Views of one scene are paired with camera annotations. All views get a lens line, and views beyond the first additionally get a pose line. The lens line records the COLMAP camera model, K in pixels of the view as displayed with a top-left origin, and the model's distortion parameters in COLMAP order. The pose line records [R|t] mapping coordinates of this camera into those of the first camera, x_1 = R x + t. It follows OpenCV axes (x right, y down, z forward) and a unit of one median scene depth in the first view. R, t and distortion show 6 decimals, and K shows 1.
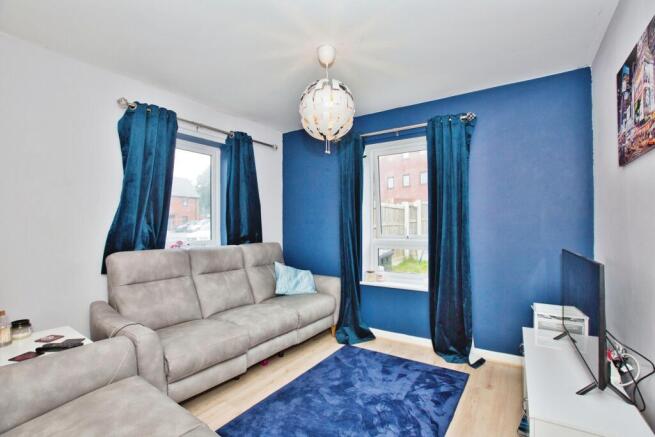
lens RADIAL K [[304.0, 0, 326.8], [0, 304.0, 224.6], [0, 0, 1]] dist [-0.013717, -0.000149]
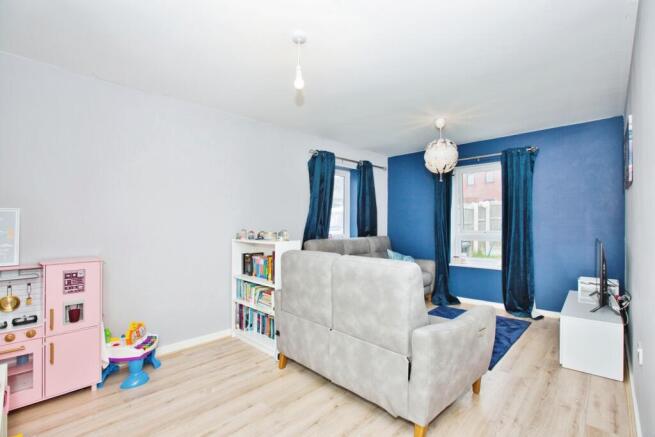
lens RADIAL K [[304.7, 0, 337.7], [0, 304.7, 228.6], [0, 0, 1]] dist [0.000682, 0.000319]
pose [[0.989387, 0.000499, -0.145303, -0.233080], [0.001889, 0.999865, 0.016294, 0.000783], [0.145292, -0.016396, 0.989253, -0.564296]]
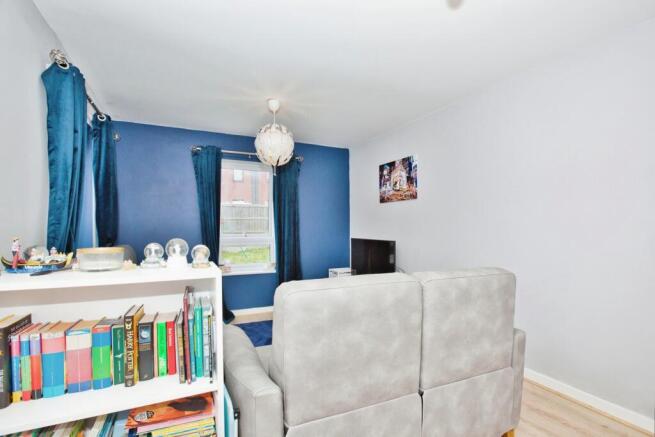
lens RADIAL K [[300.8, 0, 327.5], [0, 300.8, 218.5], [0, 0, 1]] dist [-0.070941, -0.000028]
pose [[0.523943, 0.029547, 0.851241, -0.756004], [-0.014128, 0.999562, -0.026000, 0.000267], [-0.851636, 0.001596, 0.524131, 0.045039]]
